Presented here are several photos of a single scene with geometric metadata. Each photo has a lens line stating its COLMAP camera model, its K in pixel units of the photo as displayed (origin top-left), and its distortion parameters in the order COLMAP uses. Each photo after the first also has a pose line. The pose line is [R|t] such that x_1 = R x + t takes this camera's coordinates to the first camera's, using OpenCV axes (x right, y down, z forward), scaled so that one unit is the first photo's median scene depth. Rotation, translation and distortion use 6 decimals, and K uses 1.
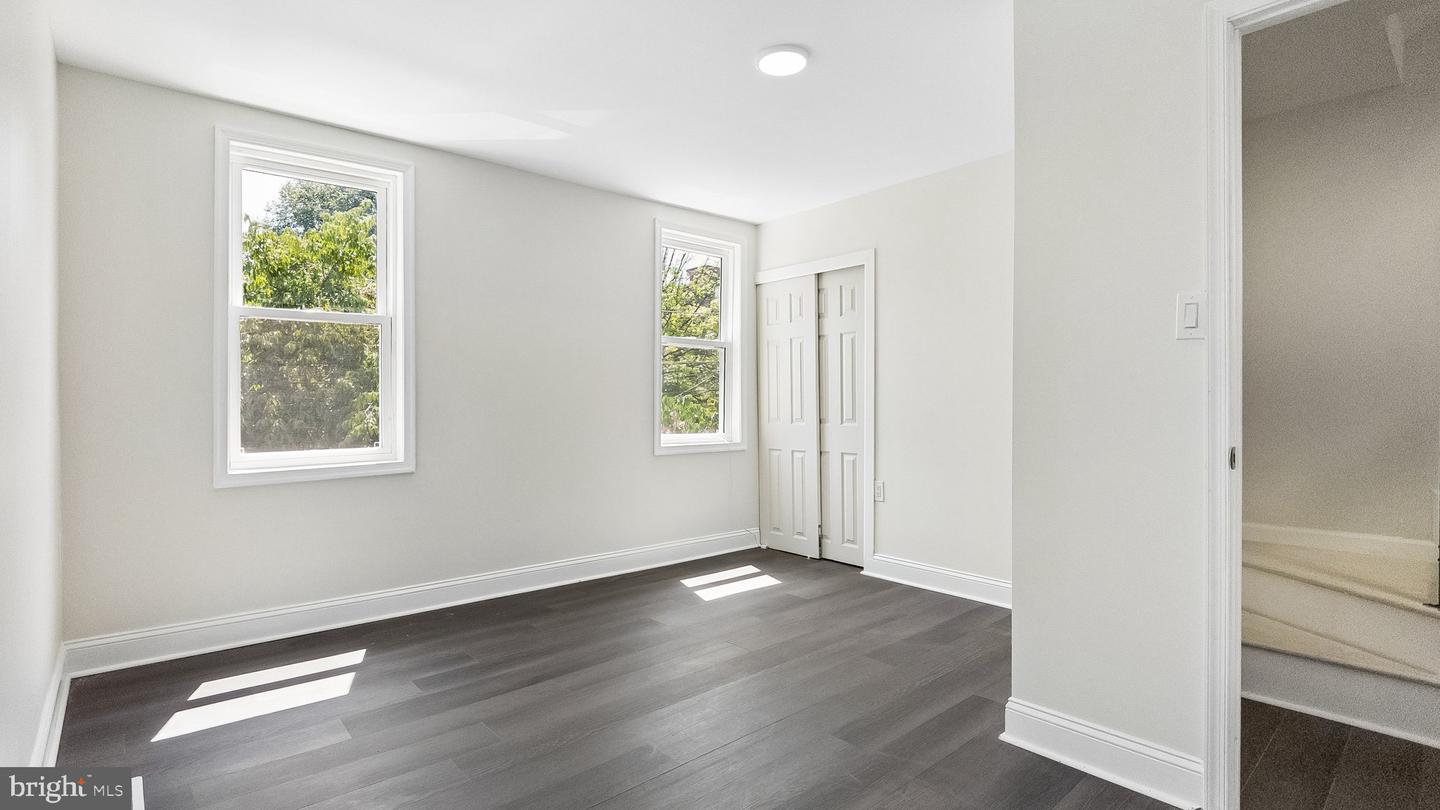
lens RADIAL K [[677.7, 0, 720.0], [0, 677.7, 405.0], [0, 0, 1]] dist [-0.001549, -0.000886]
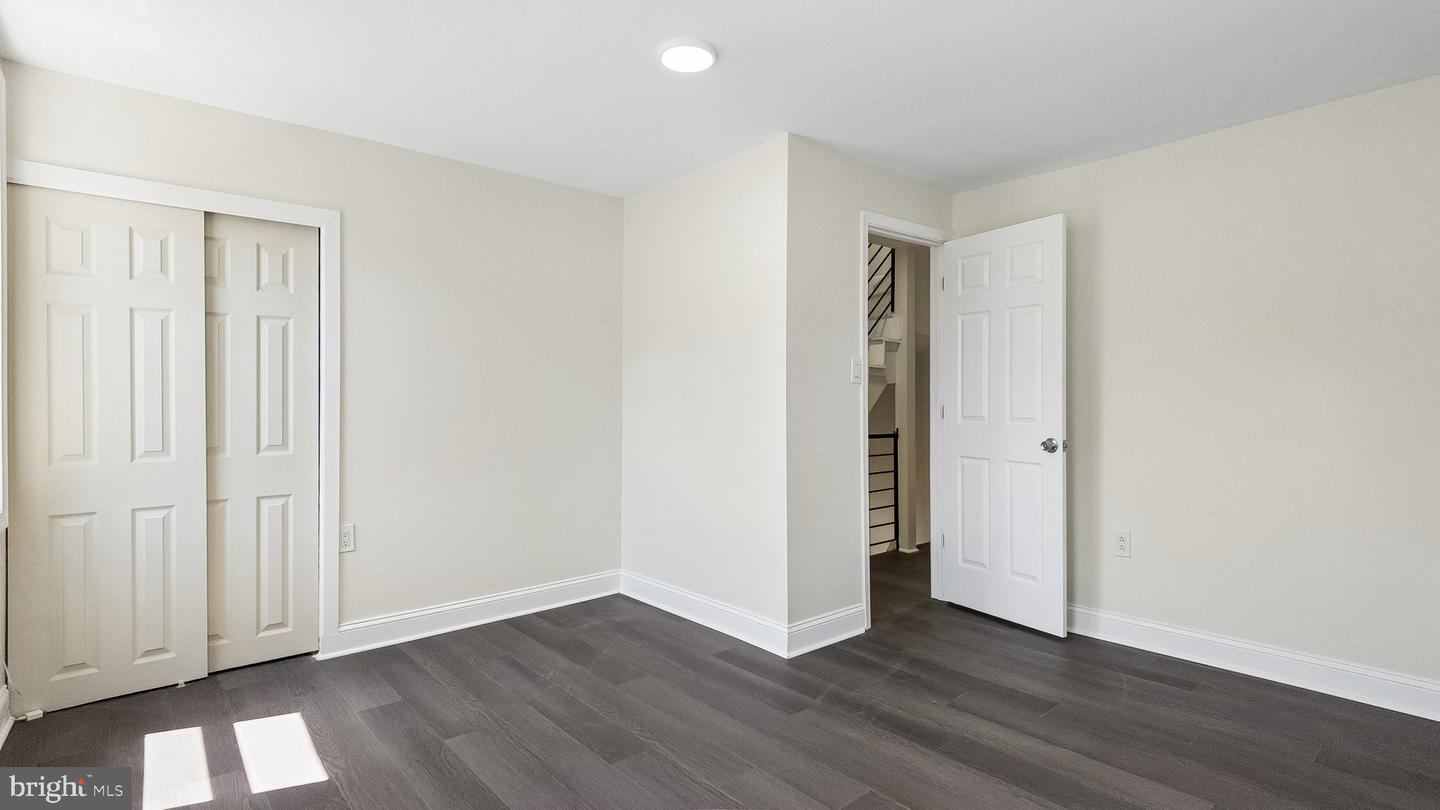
lens RADIAL K [[677.7, 0, 720.0], [0, 677.7, 405.0], [0, 0, 1]] dist [-0.001549, -0.000886]
pose [[0.008617, -0.002197, 0.999960, -0.476755], [0.008514, 0.999961, 0.002124, -0.016683], [-0.999927, 0.008496, 0.008635, 0.545192]]
